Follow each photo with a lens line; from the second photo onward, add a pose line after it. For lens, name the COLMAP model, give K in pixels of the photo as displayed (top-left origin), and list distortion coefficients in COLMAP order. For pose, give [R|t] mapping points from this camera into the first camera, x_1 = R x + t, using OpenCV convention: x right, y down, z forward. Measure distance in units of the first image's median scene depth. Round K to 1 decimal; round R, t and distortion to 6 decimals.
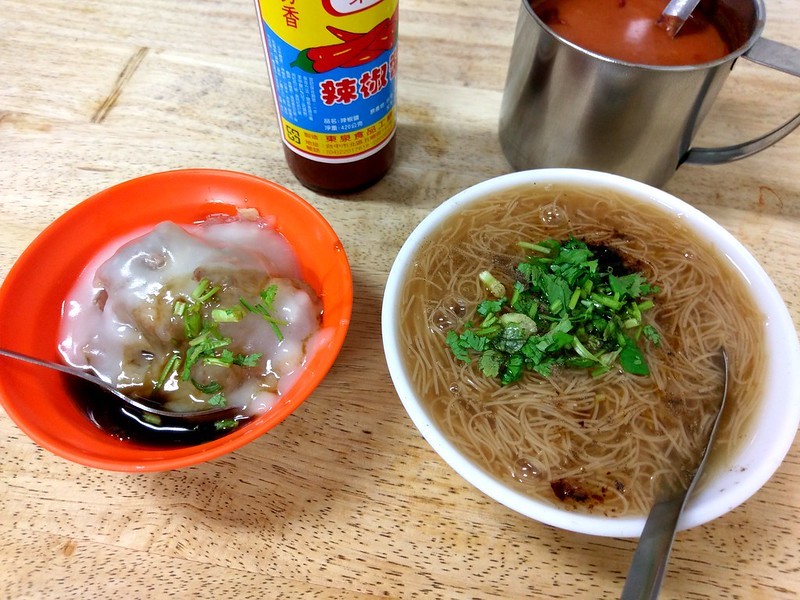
lens RADIAL K [[597.8, 0, 384.8], [0, 597.8, 311.1], [0, 0, 1]] dist [0.054734, -0.120575]
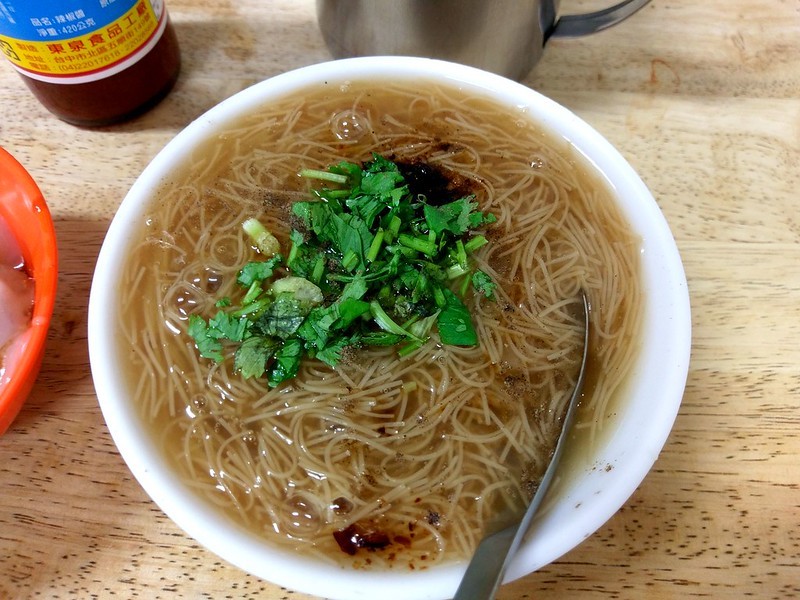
lens RADIAL K [[597.8, 0, 384.8], [0, 597.8, 311.1], [0, 0, 1]] dist [0.054734, -0.120575]
pose [[0.989994, -0.124860, 0.065735, 0.262322], [0.115578, 0.984772, 0.129872, -0.033811], [-0.080949, -0.120975, 0.989349, 0.285195]]
